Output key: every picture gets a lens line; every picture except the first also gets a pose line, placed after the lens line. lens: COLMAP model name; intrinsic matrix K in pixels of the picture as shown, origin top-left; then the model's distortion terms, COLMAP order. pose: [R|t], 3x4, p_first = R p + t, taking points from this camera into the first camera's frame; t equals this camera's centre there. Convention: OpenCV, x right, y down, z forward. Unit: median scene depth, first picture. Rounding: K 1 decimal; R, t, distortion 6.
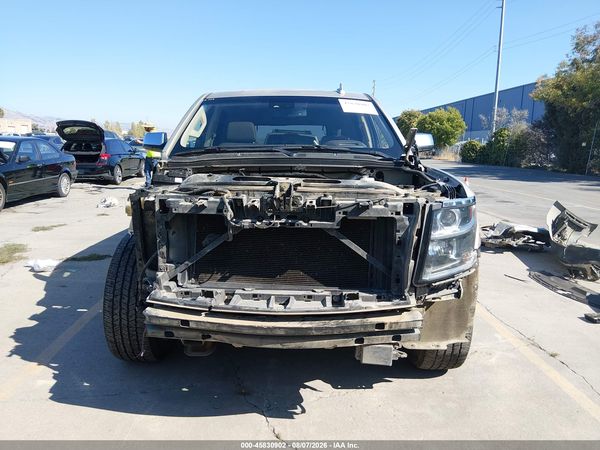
lens RADIAL K [[455.9, 0, 308.3], [0, 455.9, 216.4], [0, 0, 1]] dist [0.041961, -0.075380]
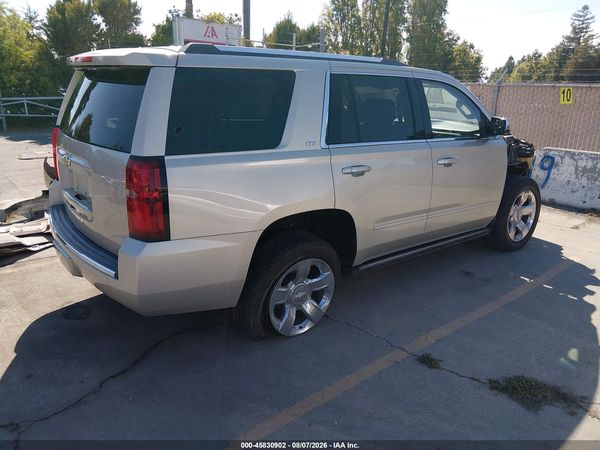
lens RADIAL K [[455.9, 0, 304.6], [0, 455.9, 225.6], [0, 0, 1]] dist [0.041961, -0.075380]
pose [[-0.606799, -0.265231, 0.749298, -1.120358], [0.081739, 0.916865, 0.390739, -0.491965], [-0.790641, 0.298347, -0.534673, 2.430516]]
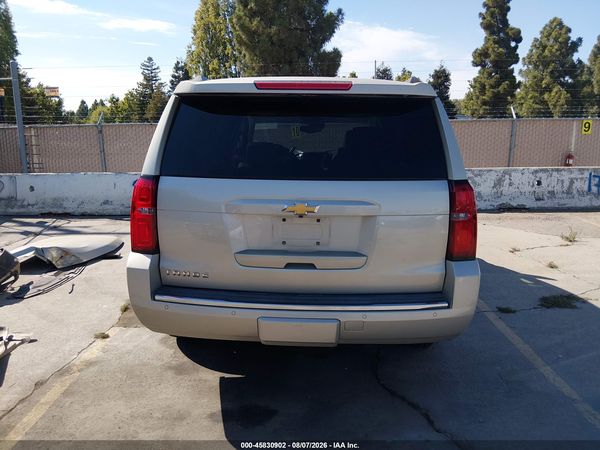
lens RADIAL K [[455.9, 0, 296.8], [0, 455.9, 223.9], [0, 0, 1]] dist [0.041961, -0.075380]
pose [[-0.997126, -0.029707, 0.069692, -0.128811], [-0.004285, 0.940558, 0.339606, -0.521254], [-0.075638, 0.338331, -0.937982, 2.999417]]
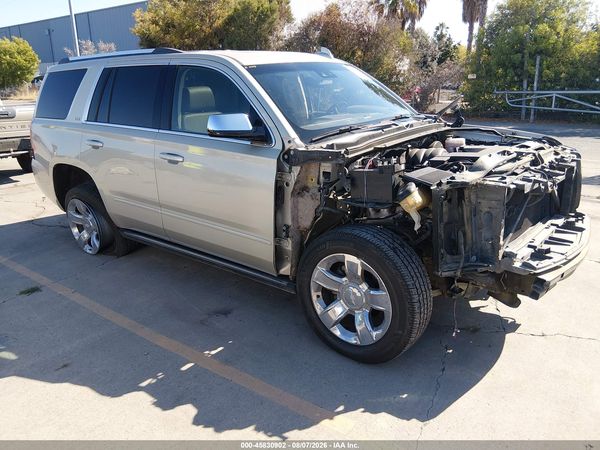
lens RADIAL K [[455.9, 0, 297.1], [0, 455.9, 225.3], [0, 0, 1]] dist [0.041961, -0.075380]
pose [[0.634086, -0.265747, 0.726164, -1.032225], [0.147870, 0.963432, 0.223458, -0.182514], [-0.758993, -0.034313, 0.650194, 0.482095]]
